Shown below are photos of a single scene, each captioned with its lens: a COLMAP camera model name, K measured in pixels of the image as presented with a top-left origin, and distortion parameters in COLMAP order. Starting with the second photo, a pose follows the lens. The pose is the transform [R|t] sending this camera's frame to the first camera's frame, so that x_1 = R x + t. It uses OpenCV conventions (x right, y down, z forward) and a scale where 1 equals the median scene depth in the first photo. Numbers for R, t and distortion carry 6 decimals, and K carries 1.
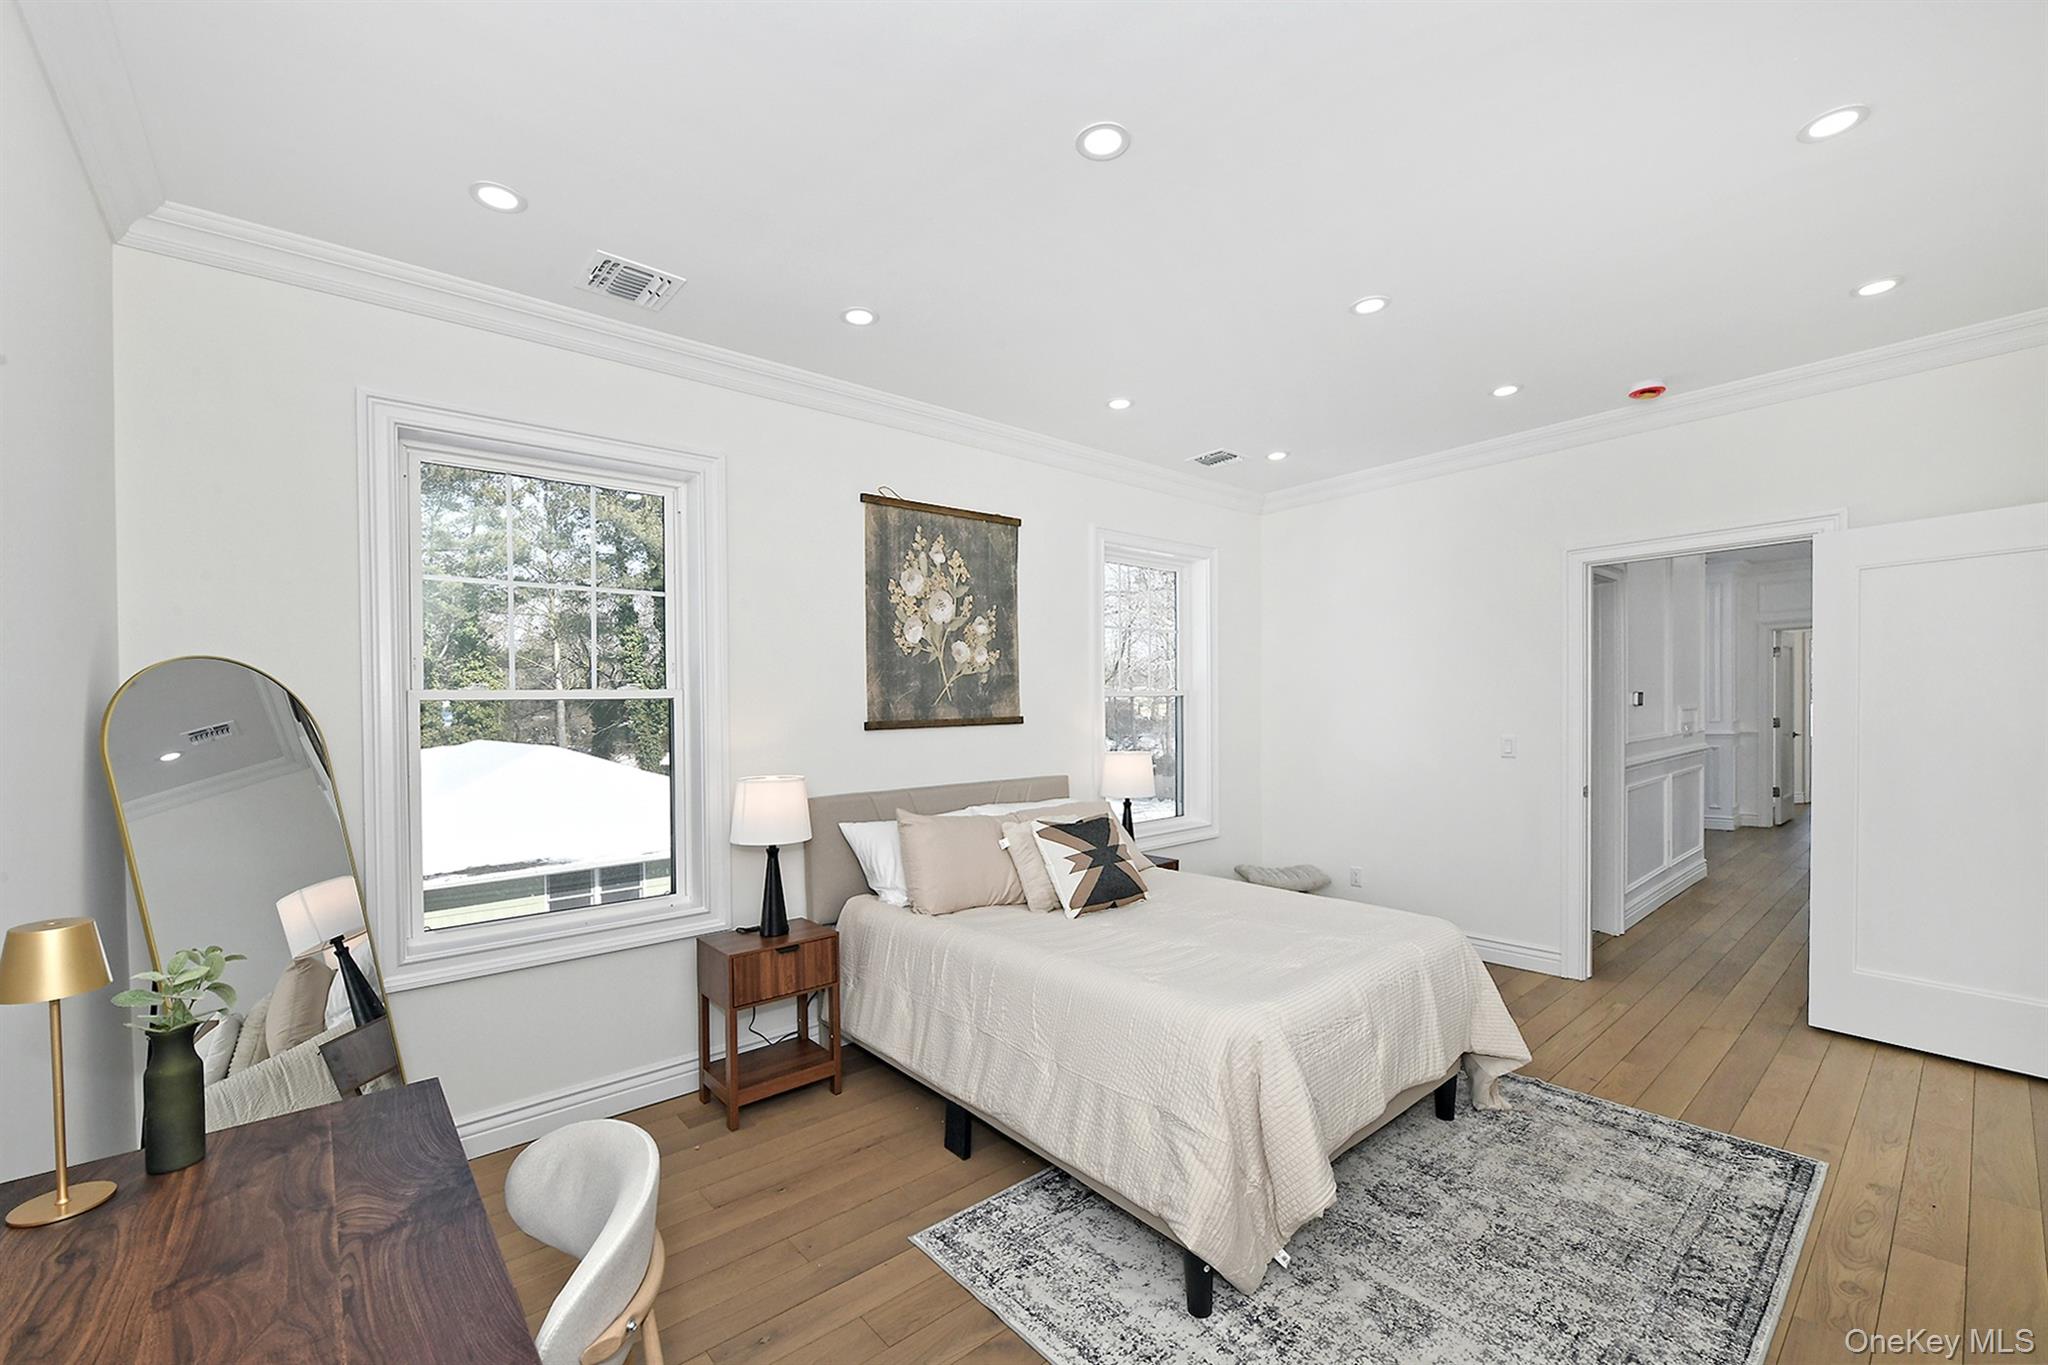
lens RADIAL K [[822.0, 0, 984.9], [0, 822.0, 715.2], [0, 0, 1]] dist [-0.012277, 0.000173]
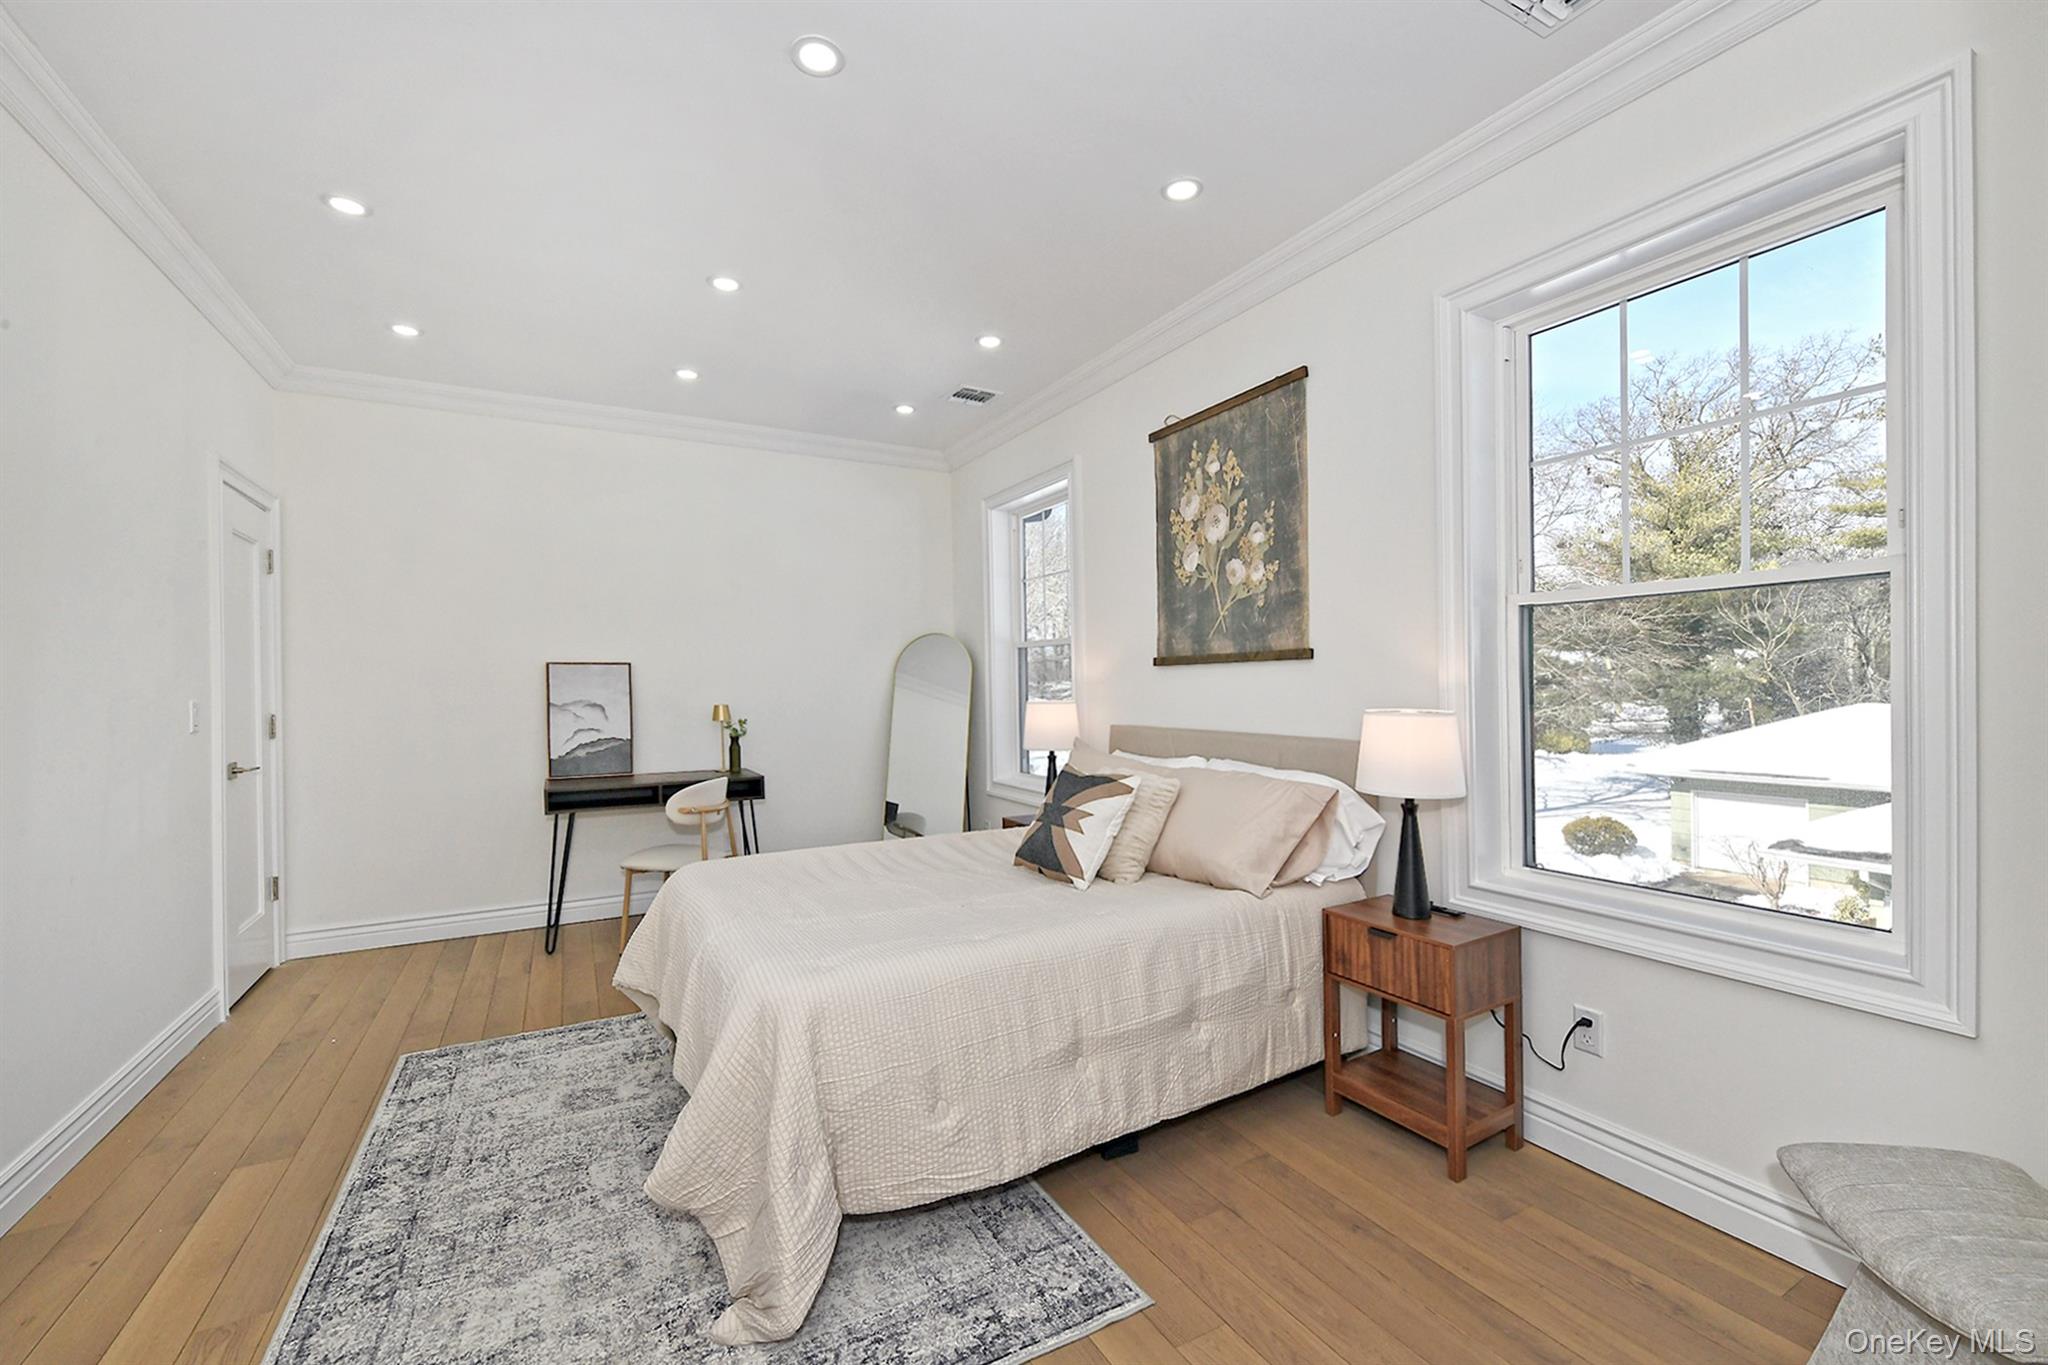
lens RADIAL K [[822.0, 0, 1020.0], [0, 822.0, 681.4], [0, 0, 1]] dist [-0.012277, 0.000173]
pose [[-0.163682, 0.018477, -0.986340, 0.829144], [0.002754, 0.999829, 0.018272, 0.017277], [0.986509, 0.000274, -0.163705, 0.935322]]
